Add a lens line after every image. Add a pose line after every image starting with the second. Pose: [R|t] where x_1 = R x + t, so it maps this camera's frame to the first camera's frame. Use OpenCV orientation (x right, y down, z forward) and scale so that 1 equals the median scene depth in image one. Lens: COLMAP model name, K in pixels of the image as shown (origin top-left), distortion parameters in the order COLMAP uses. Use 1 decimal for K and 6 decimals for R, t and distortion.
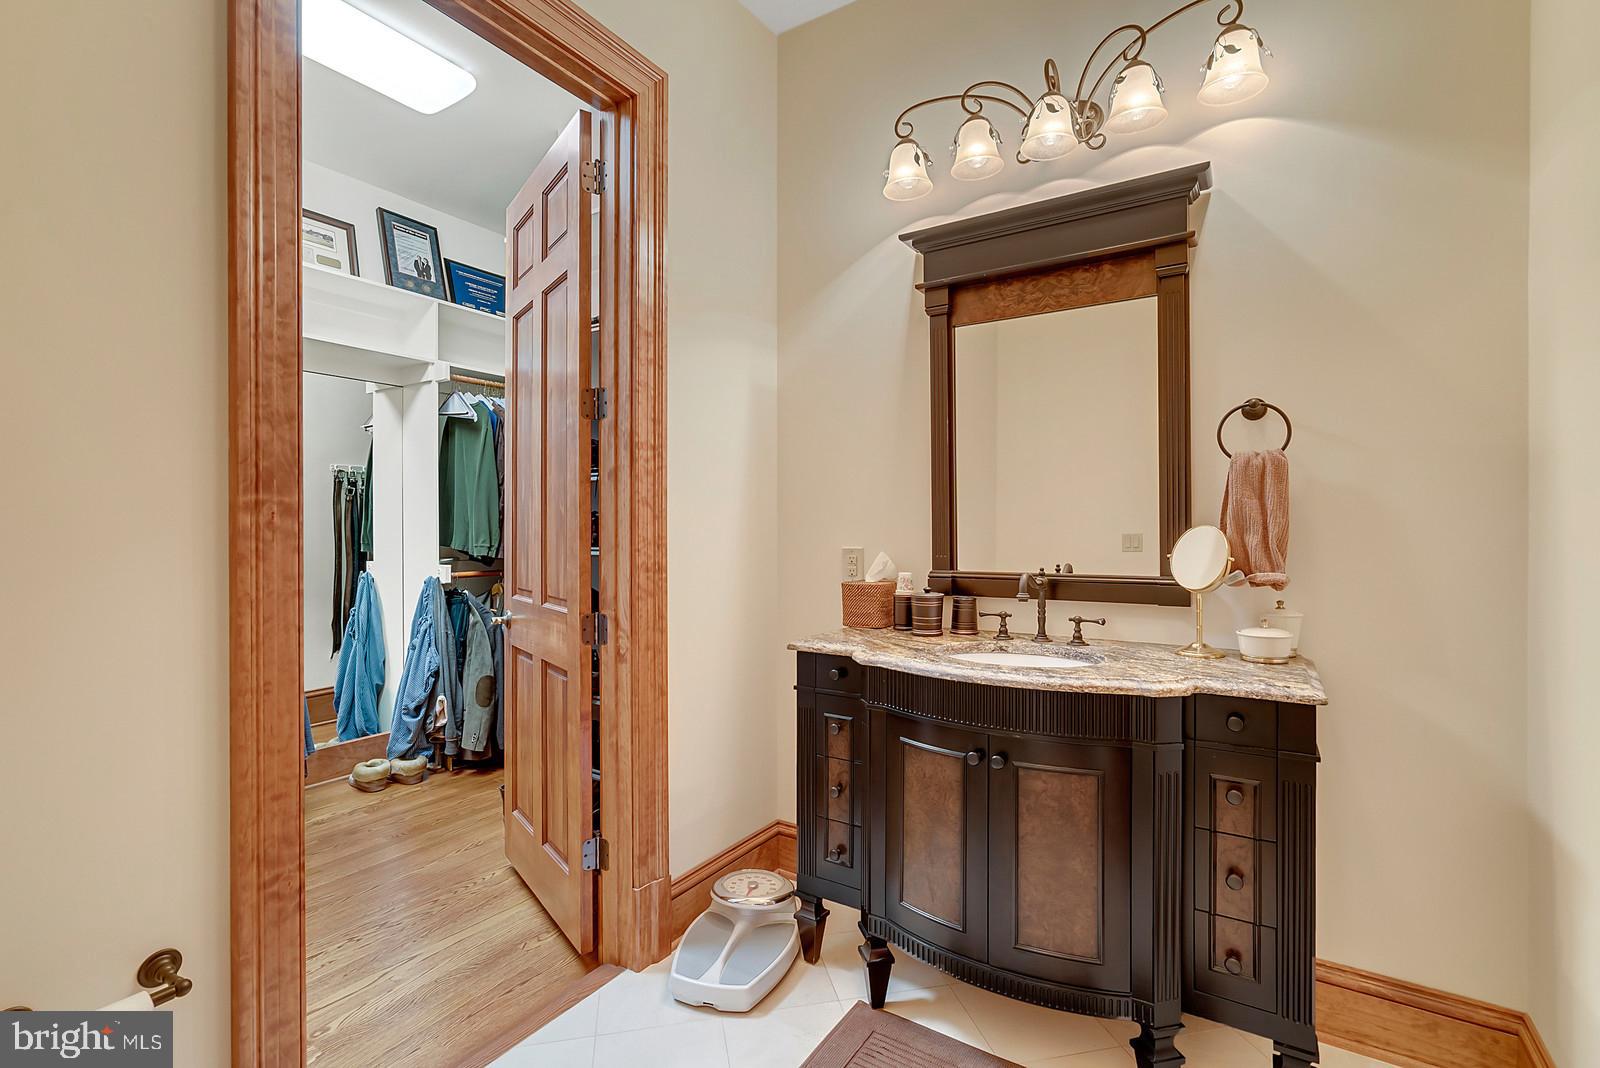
lens RADIAL K [[730.1, 0, 810.2], [0, 730.1, 531.6], [0, 0, 1]] dist [-0.005373, 0.002151]
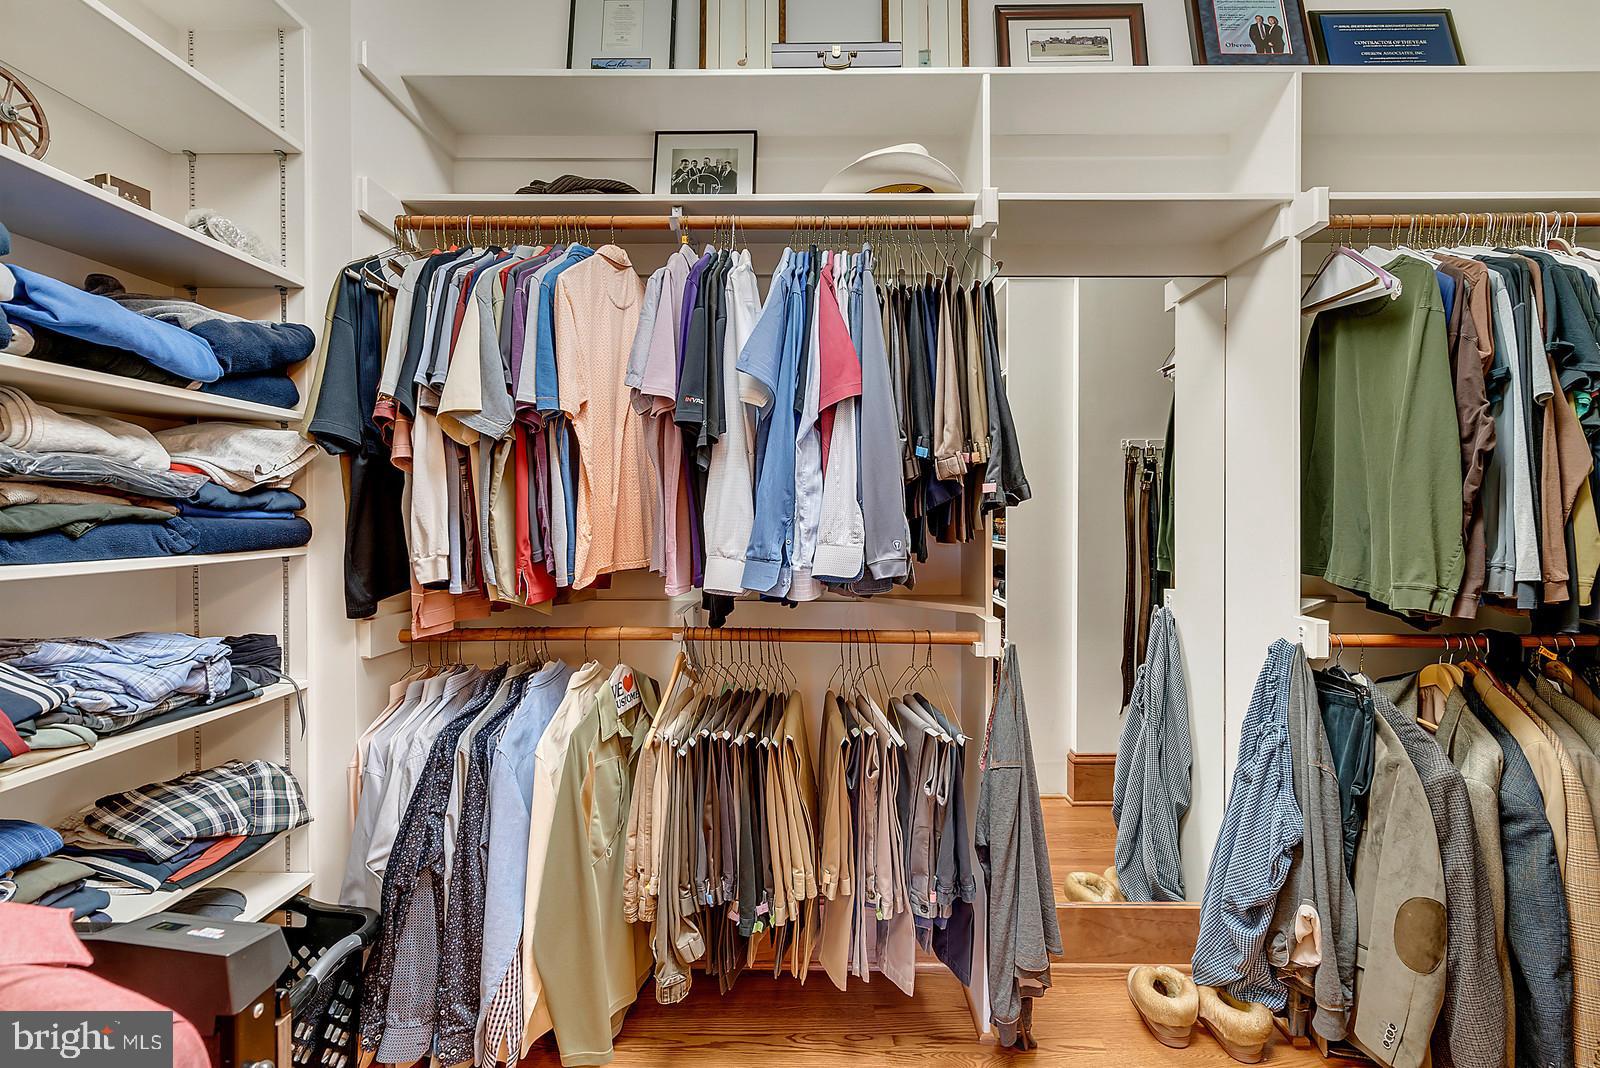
lens RADIAL K [[730.1, 0, 809.8], [0, 730.1, 522.0], [0, 0, 1]] dist [-0.005373, 0.002151]
pose [[0.523365, 0.006042, -0.852087, -0.270710], [-0.004371, 0.999981, 0.004406, -0.018141], [0.852097, 0.001418, 0.523382, 0.474057]]
